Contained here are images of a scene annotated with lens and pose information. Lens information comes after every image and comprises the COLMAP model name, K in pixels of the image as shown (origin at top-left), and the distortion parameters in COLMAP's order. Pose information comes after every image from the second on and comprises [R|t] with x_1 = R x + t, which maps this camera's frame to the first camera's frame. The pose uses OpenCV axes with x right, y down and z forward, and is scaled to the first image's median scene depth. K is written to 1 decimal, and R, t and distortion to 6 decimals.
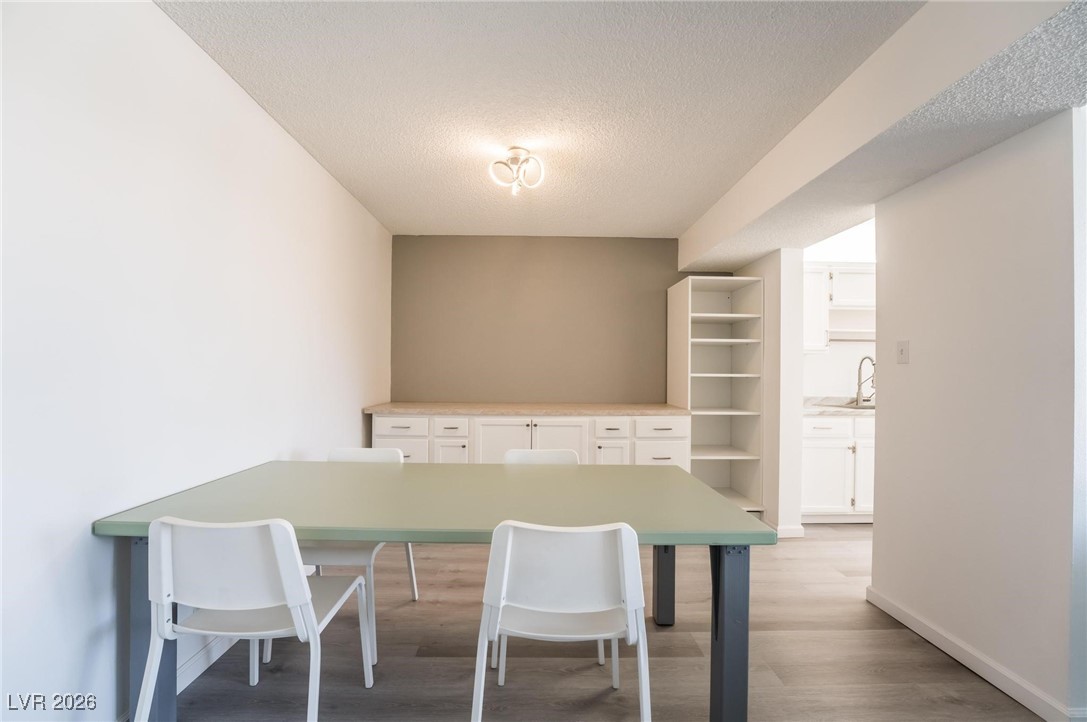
lens RADIAL K [[443.8, 0, 532.2], [0, 443.8, 369.8], [0, 0, 1]] dist [-0.011640, 0.000132]
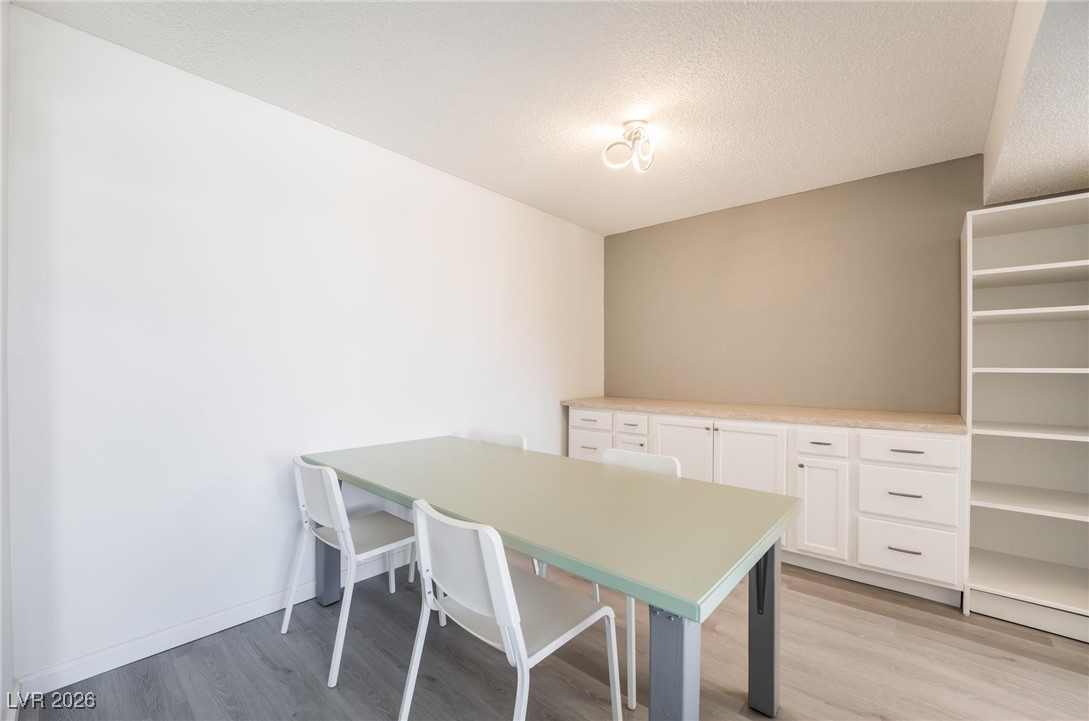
lens RADIAL K [[444.6, 0, 533.2], [0, 444.6, 369.3], [0, 0, 1]] dist [-0.011640, 0.000132]
pose [[0.744359, -0.002254, -0.667776, 0.312301], [0.004941, 0.999986, 0.002132, 0.006361], [0.667761, -0.004887, 0.744359, 0.130832]]
